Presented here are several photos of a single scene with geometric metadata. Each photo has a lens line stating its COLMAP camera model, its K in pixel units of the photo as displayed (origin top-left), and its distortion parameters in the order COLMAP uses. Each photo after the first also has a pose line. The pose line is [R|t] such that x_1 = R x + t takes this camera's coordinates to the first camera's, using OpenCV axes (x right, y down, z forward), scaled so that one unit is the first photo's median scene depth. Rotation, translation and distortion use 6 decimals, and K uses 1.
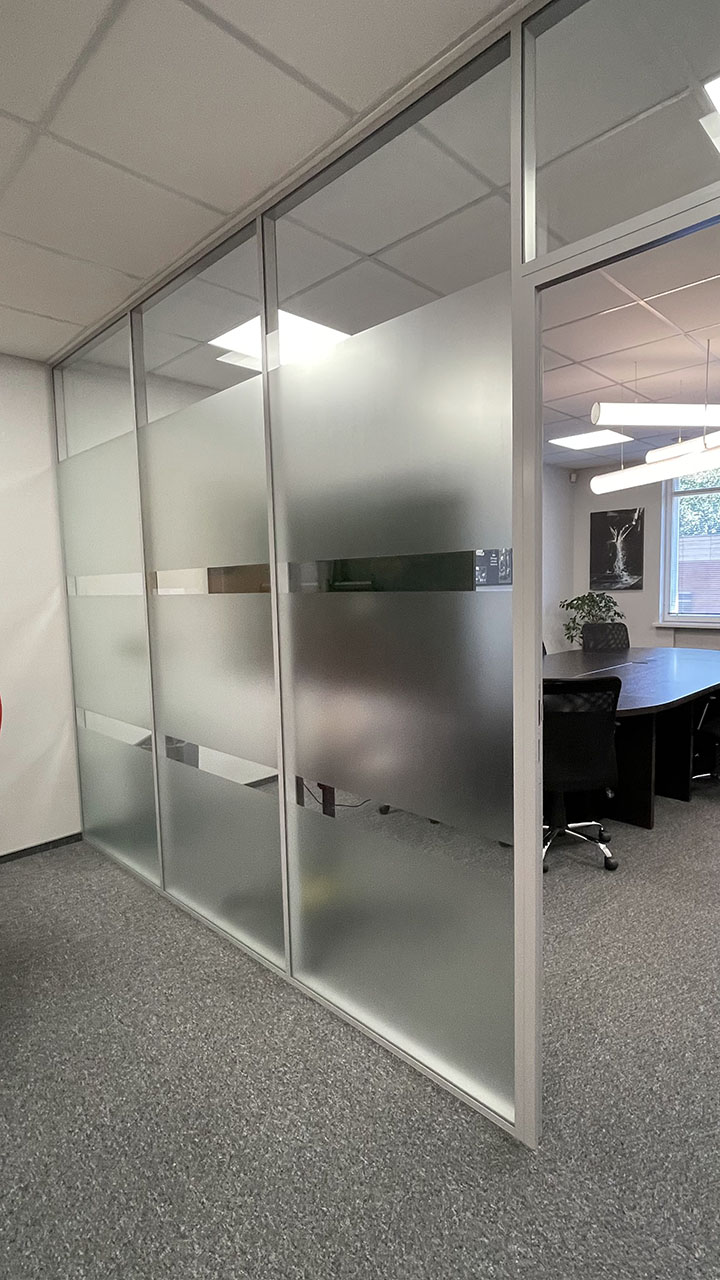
lens RADIAL K [[632.1, 0, 362.9], [0, 632.1, 645.2], [0, 0, 1]] dist [-0.008762, 0.007427]
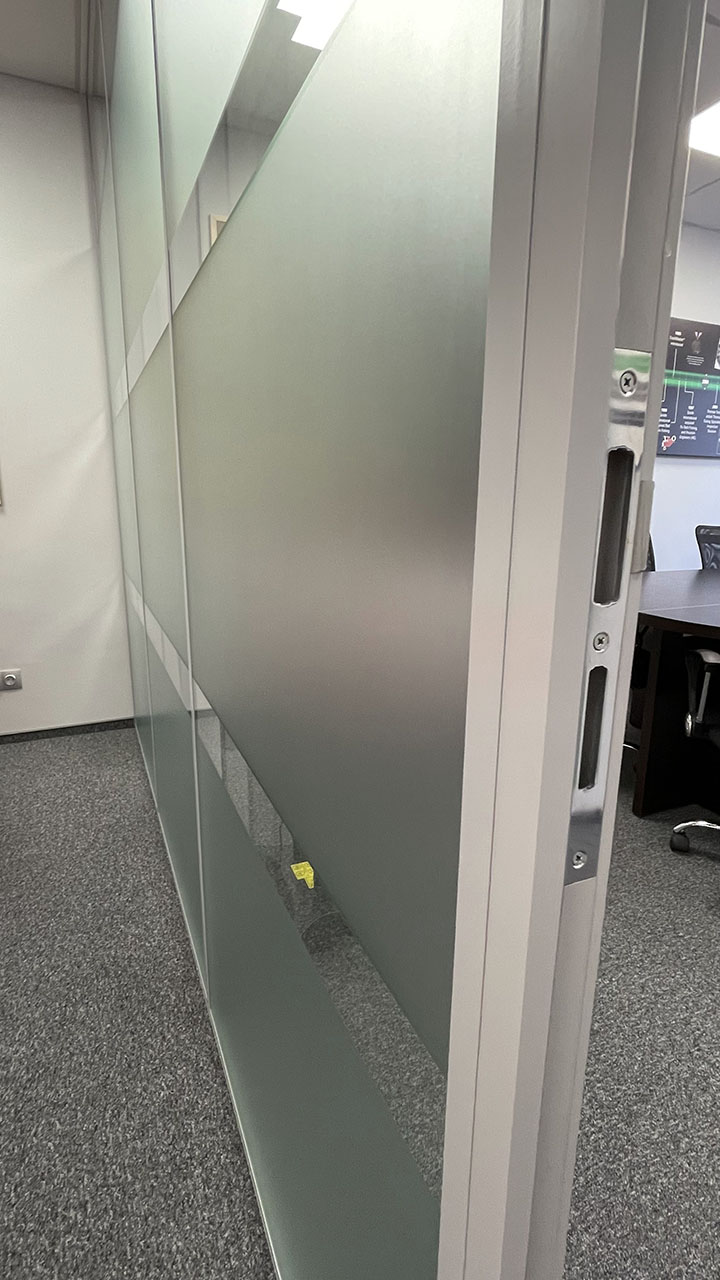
lens RADIAL K [[632.1, 0, 351.2], [0, 632.1, 643.4], [0, 0, 1]] dist [-0.008762, 0.007427]
pose [[0.929397, 0.116577, -0.350188, 0.192165], [-0.067048, 0.986348, 0.150409, 0.081730], [0.362942, -0.116310, 0.924524, 0.553775]]
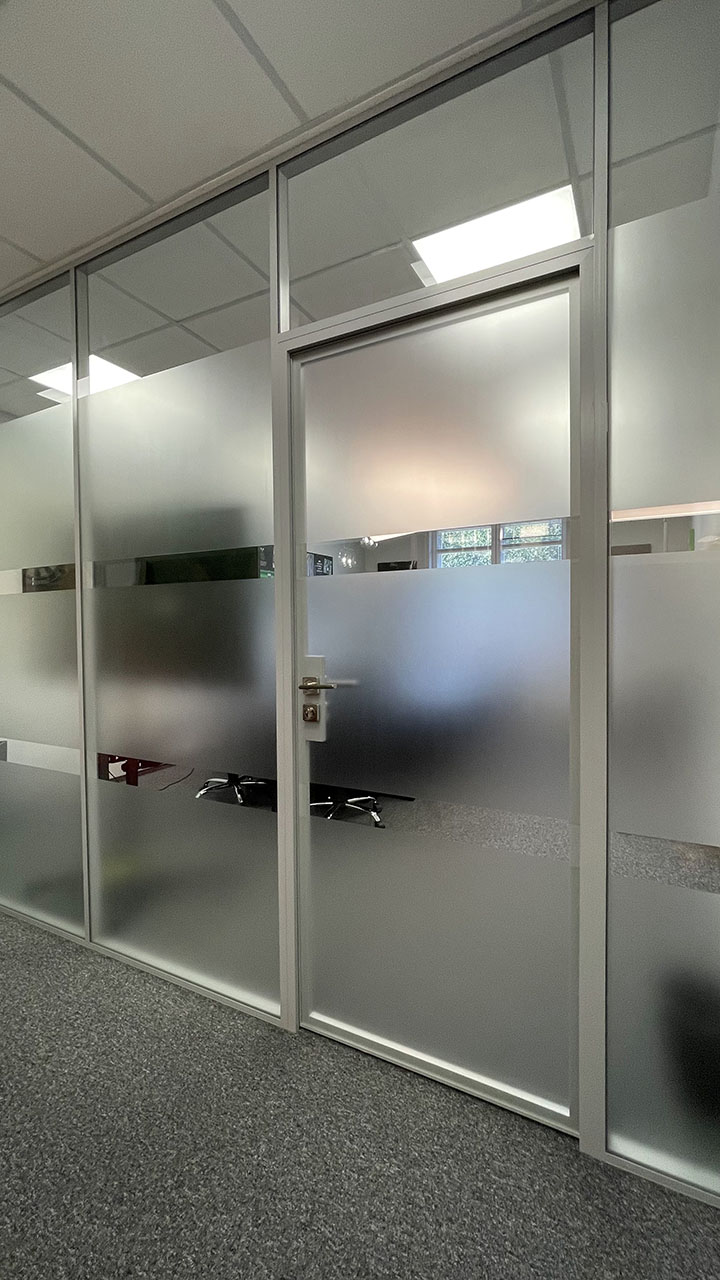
lens RADIAL K [[553.7, 0, 361.0], [0, 553.7, 643.9], [0, 0, 1]] dist [-0.003477, 0.002887]
pose [[0.957523, 0.007794, 0.288253, 0.056612], [0.012738, 0.997516, -0.069285, 0.089426], [-0.288077, 0.070014, 0.955044, -0.083494]]
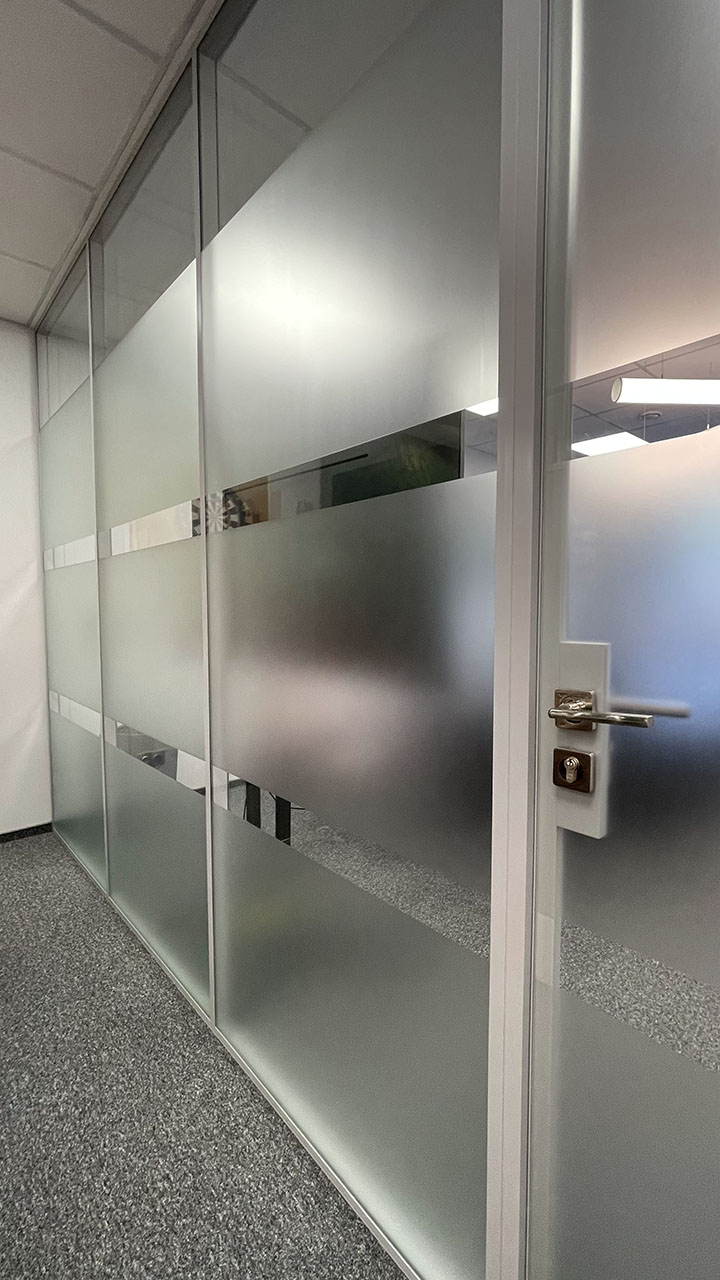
lens RADIAL K [[553.7, 0, 359.1], [0, 553.7, 641.9], [0, 0, 1]] dist [-0.003477, 0.002887]
pose [[0.997576, 0.029492, -0.063025, 0.098484], [-0.031796, 0.998851, -0.035870, 0.068122], [0.061894, 0.037787, 0.997367, 0.318846]]
